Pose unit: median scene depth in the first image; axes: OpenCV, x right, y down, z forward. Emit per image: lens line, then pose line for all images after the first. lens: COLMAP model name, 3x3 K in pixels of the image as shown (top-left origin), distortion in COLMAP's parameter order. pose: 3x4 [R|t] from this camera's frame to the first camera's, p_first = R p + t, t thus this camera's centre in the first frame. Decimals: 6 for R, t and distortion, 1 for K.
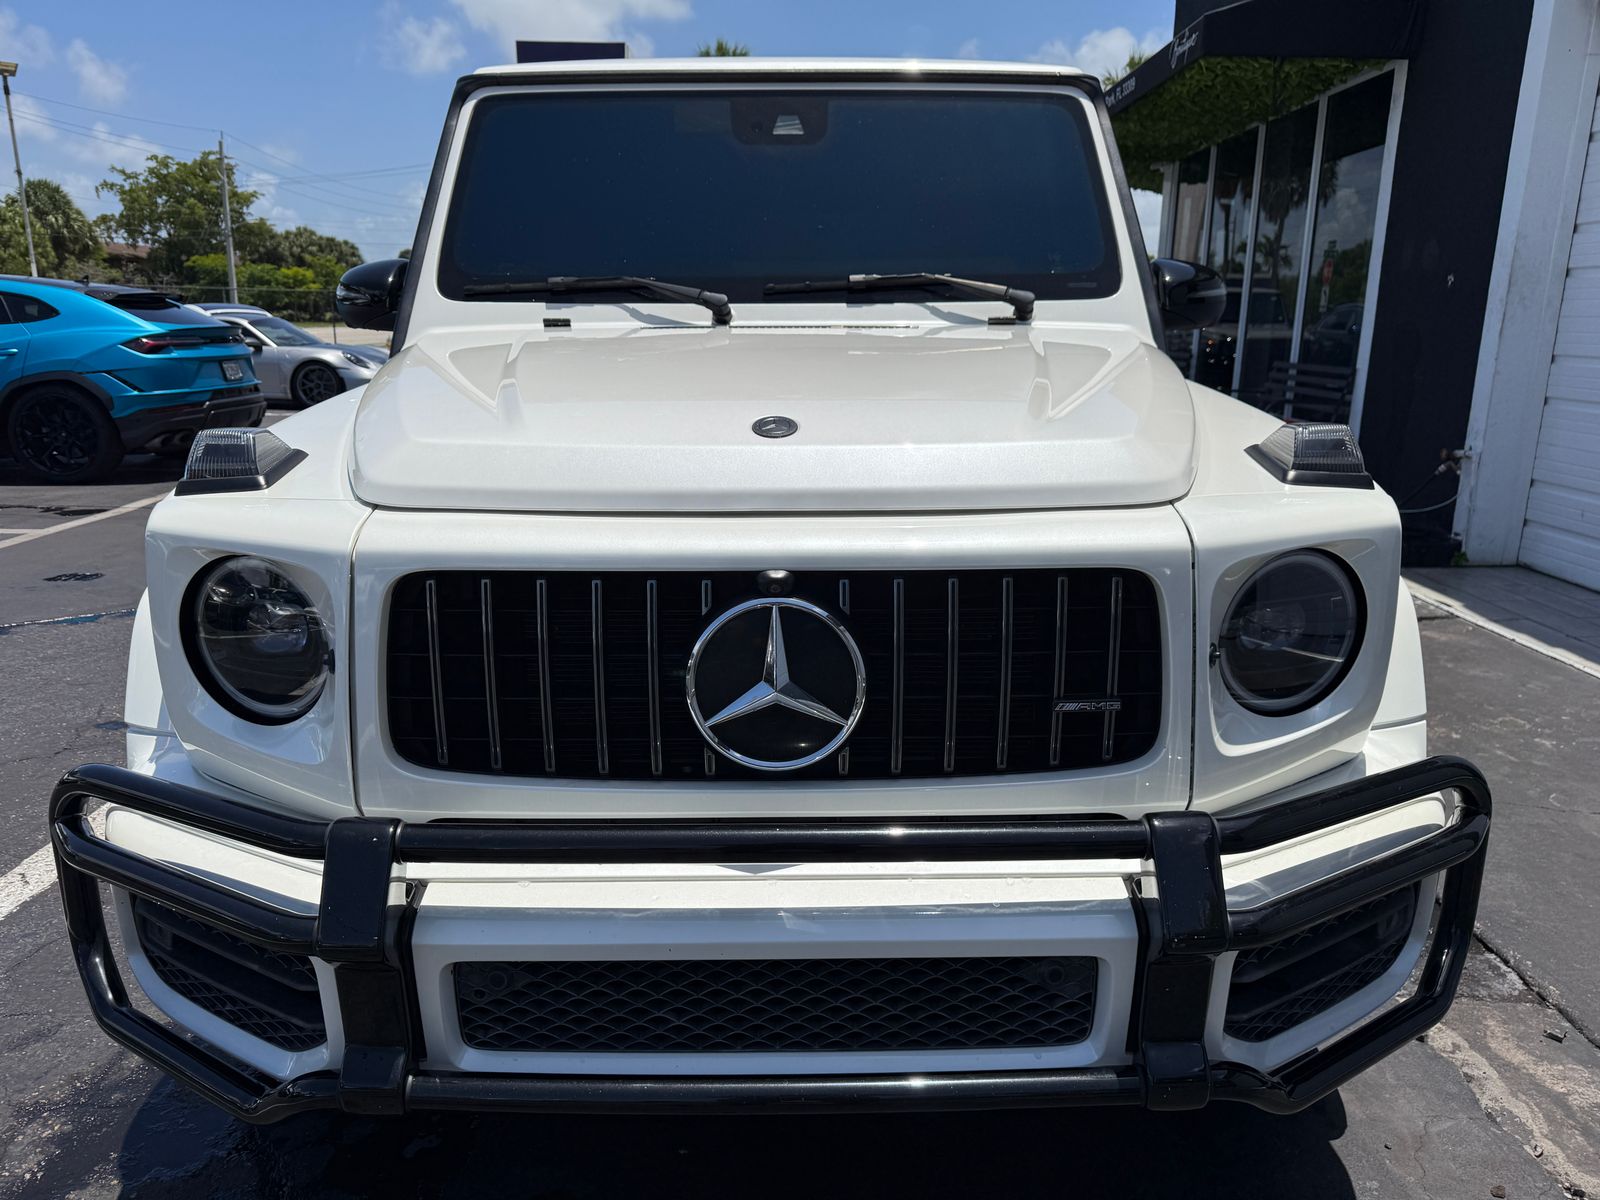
lens RADIAL K [[1120.7, 0, 800.0], [0, 1120.7, 600.0], [0, 0, 1]] dist [0.086284, -0.110736]
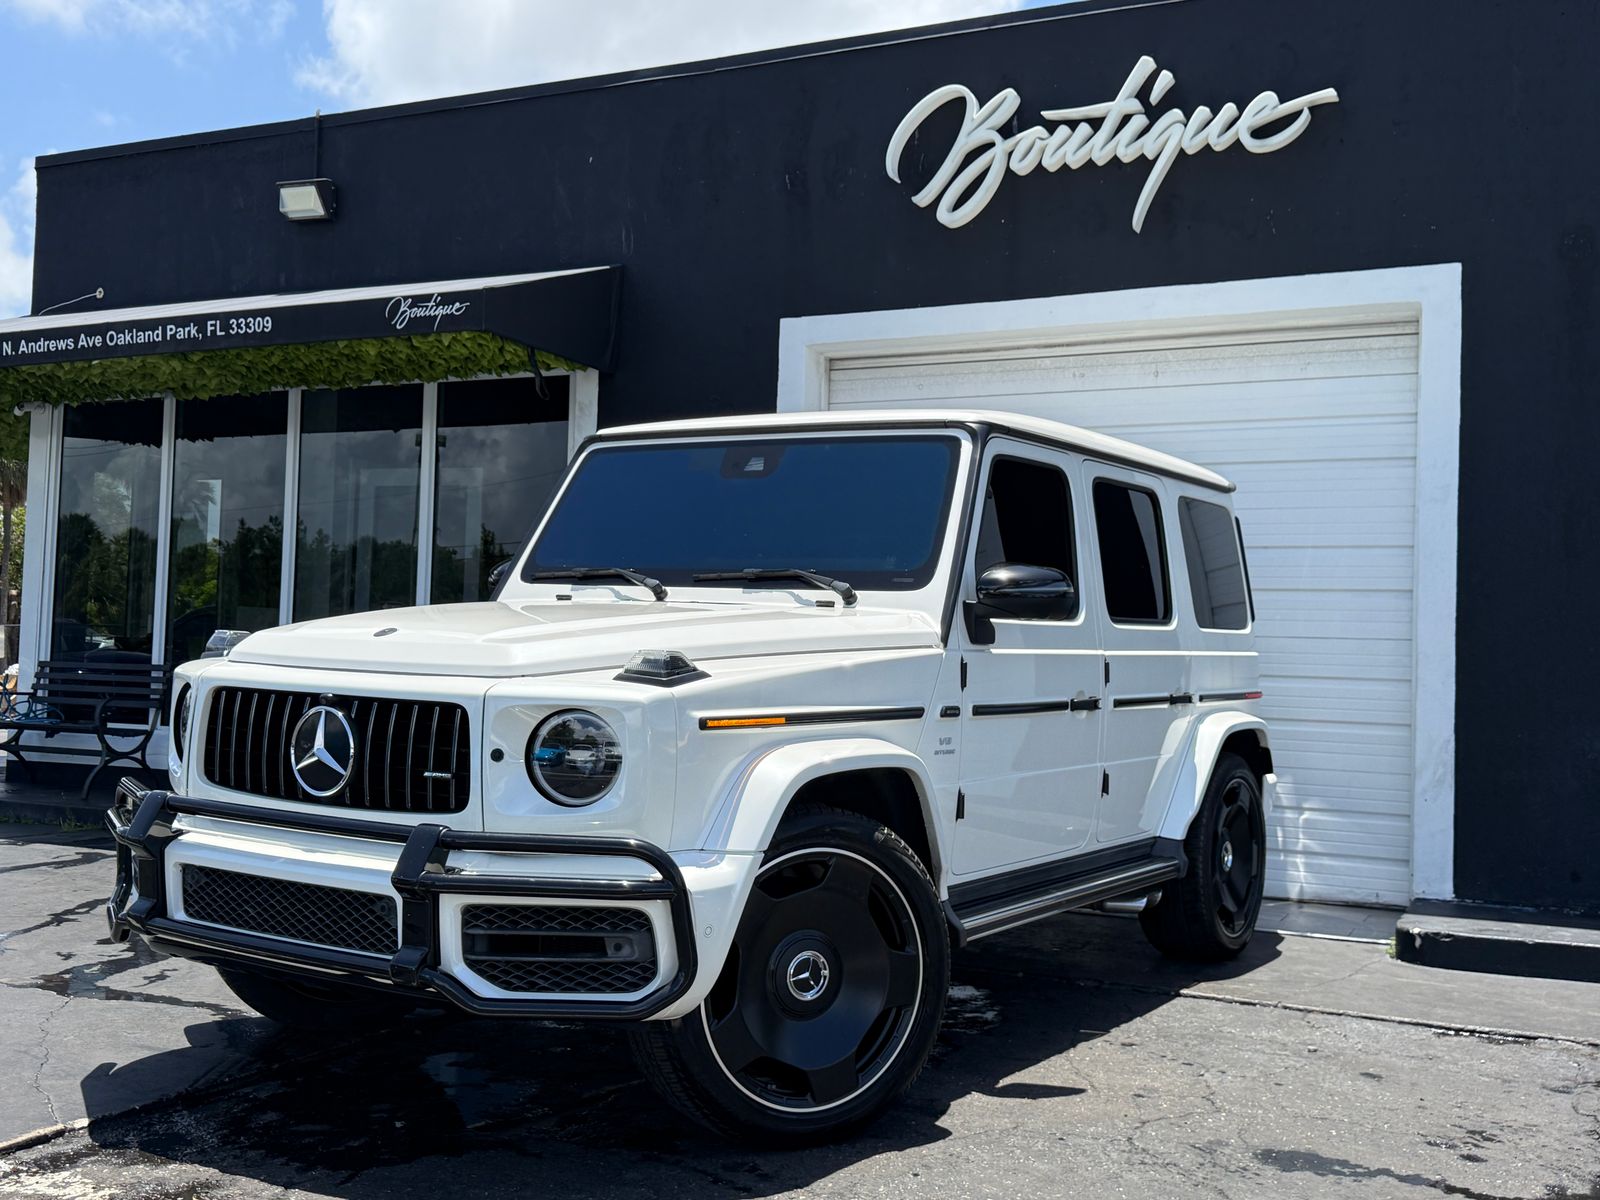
lens RADIAL K [[1630.3, 0, 810.7], [0, 1630.3, 591.1], [0, 0, 1]] dist [0.180035, -0.427852]
pose [[0.834974, 0.020841, -0.549894, 2.142313], [-0.171453, 0.959395, -0.223977, 0.288492], [0.522898, 0.281296, 0.804643, -0.928756]]
